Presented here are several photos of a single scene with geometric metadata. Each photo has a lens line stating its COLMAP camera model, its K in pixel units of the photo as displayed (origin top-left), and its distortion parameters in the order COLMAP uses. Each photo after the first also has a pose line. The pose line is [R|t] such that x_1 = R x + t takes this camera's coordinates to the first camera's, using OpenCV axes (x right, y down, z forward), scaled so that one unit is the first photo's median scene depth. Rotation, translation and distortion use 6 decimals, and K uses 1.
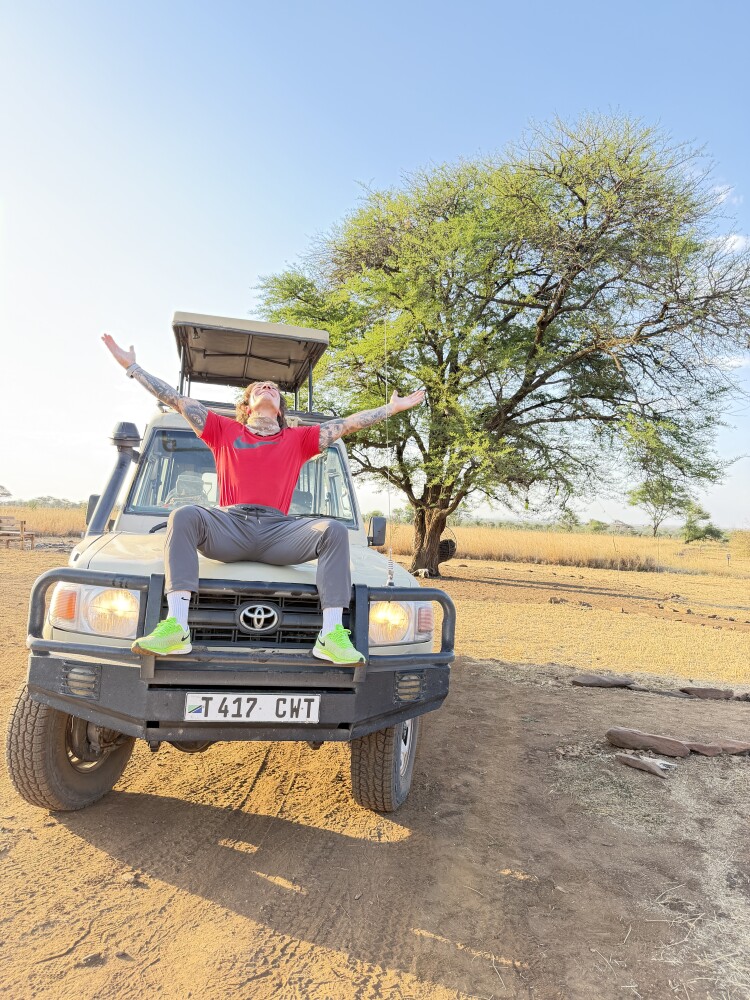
lens RADIAL K [[684.5, 0, 358.7], [0, 684.5, 499.6], [0, 0, 1]] dist [0.045035, -0.093261]
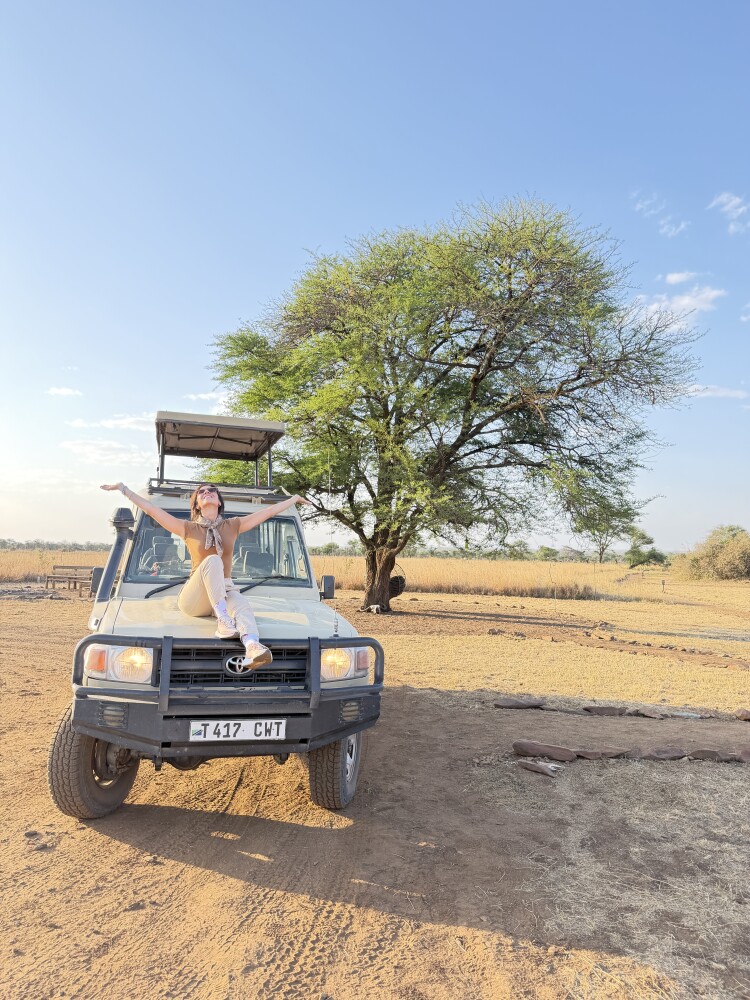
lens RADIAL K [[684.5, 0, 358.7], [0, 684.5, 499.6], [0, 0, 1]] dist [0.045035, -0.093261]
pose [[0.997571, -0.019794, 0.066787, 0.004455], [0.022837, 0.998721, -0.045110, -0.060889], [-0.065808, 0.046526, 0.996747, -0.271066]]
